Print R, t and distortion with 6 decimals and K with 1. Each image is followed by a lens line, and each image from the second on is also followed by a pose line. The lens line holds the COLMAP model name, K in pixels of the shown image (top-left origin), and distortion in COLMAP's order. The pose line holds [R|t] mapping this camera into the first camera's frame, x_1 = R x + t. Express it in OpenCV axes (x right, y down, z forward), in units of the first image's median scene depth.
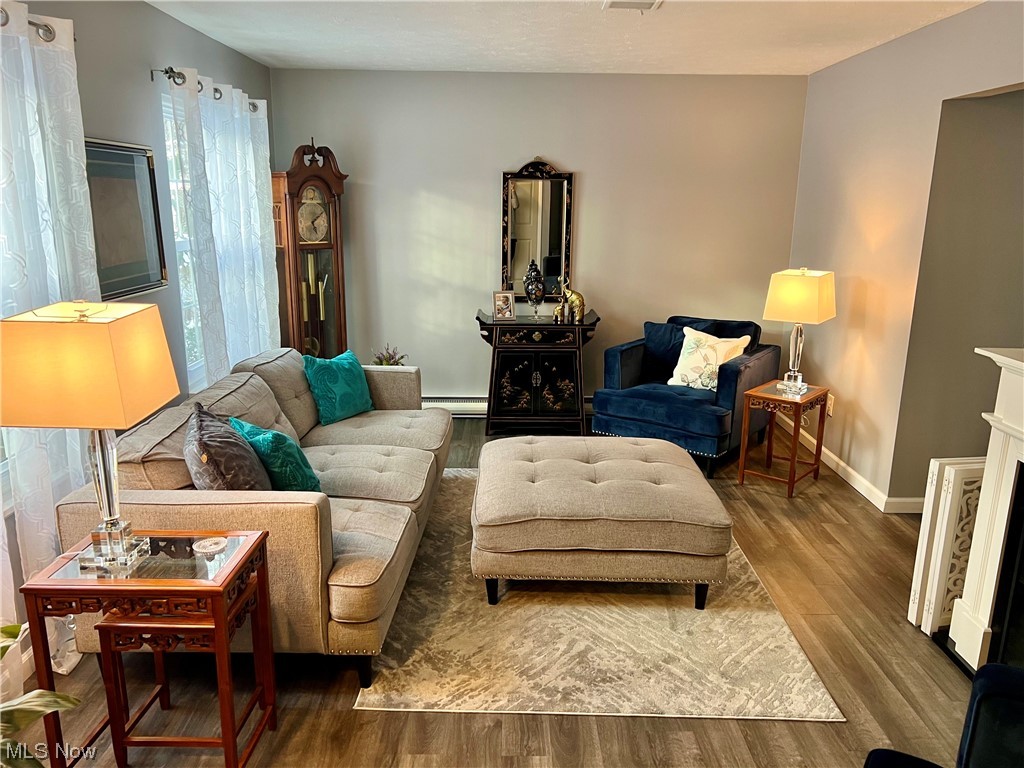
lens RADIAL K [[768.2, 0, 521.5], [0, 768.2, 396.9], [0, 0, 1]] dist [0.065630, -0.079431]
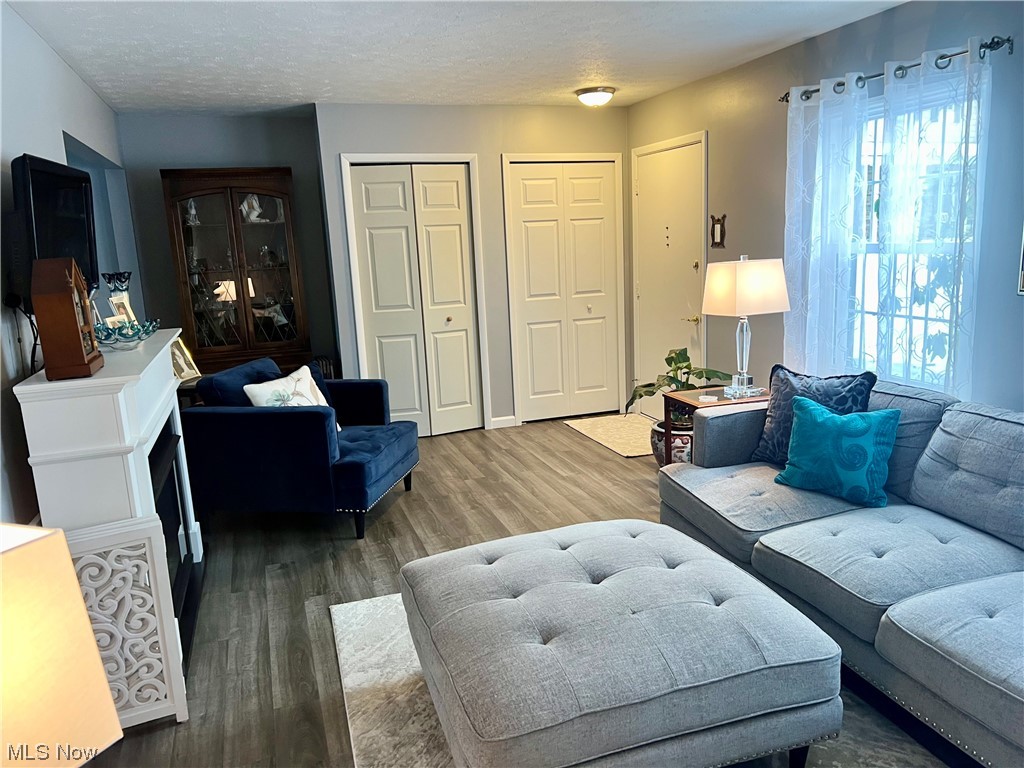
lens RADIAL K [[768.2, 0, 519.3], [0, 768.2, 382.6], [0, 0, 1]] dist [0.065630, -0.079431]
pose [[-0.951090, 0.087783, -0.296179, 0.246202], [-0.044637, 0.909660, 0.412949, -0.255433], [0.305672, 0.405972, -0.861250, 1.094739]]
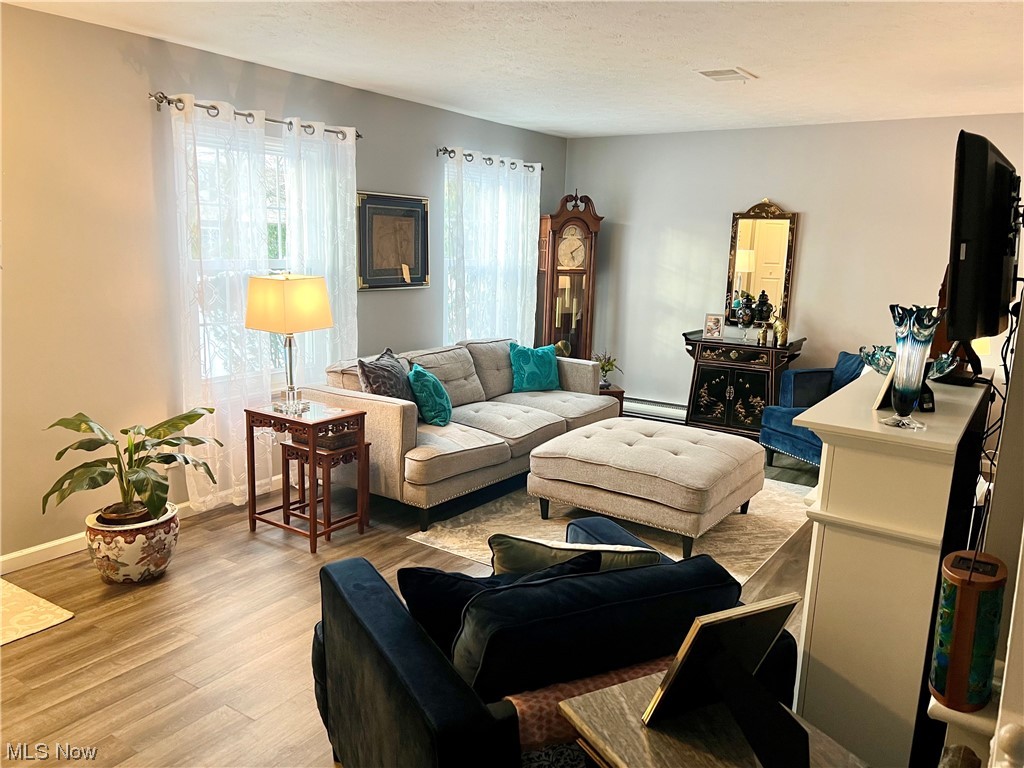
lens RADIAL K [[768.2, 0, 511.7], [0, 768.2, 390.3], [0, 0, 1]] dist [0.065630, -0.079431]
pose [[0.821408, 0.117968, -0.558007, 0.436208], [-0.156927, 0.987359, -0.022266, 0.054711], [0.548327, 0.105856, 0.829537, -0.126691]]
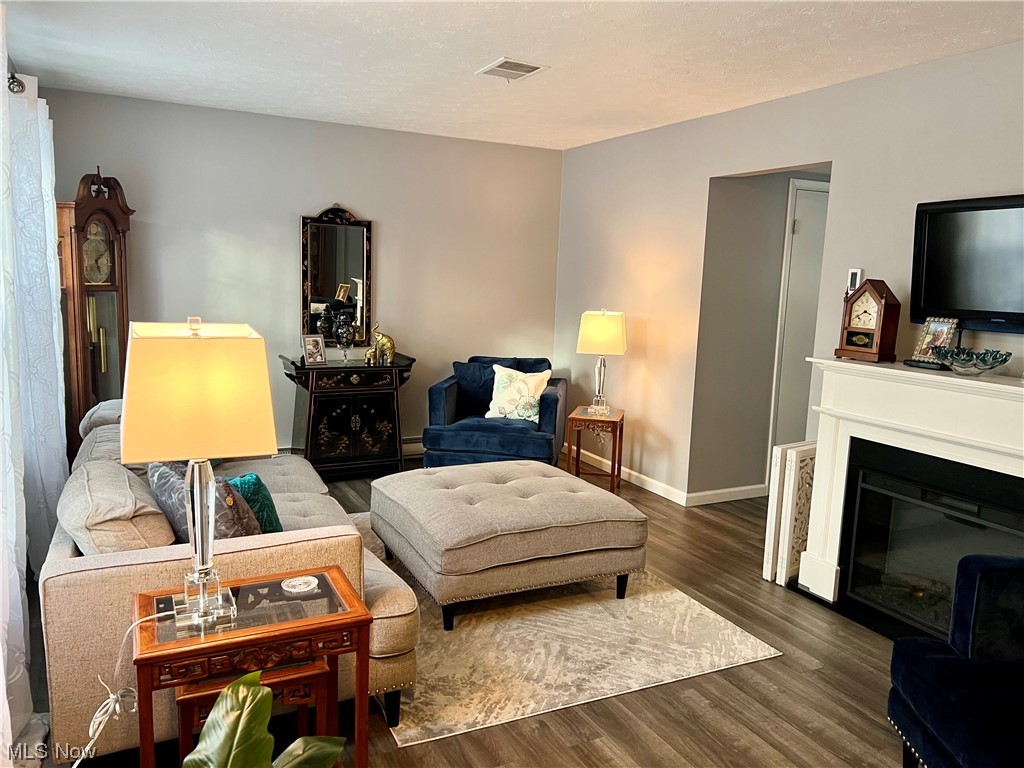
lens RADIAL K [[768.2, 0, 524.6], [0, 768.2, 388.2], [0, 0, 1]] dist [0.065630, -0.079431]
pose [[0.891871, -0.049797, 0.449540, -0.259458], [0.088868, 0.993840, -0.066220, 0.020325], [-0.443474, 0.099009, 0.890802, 0.017455]]
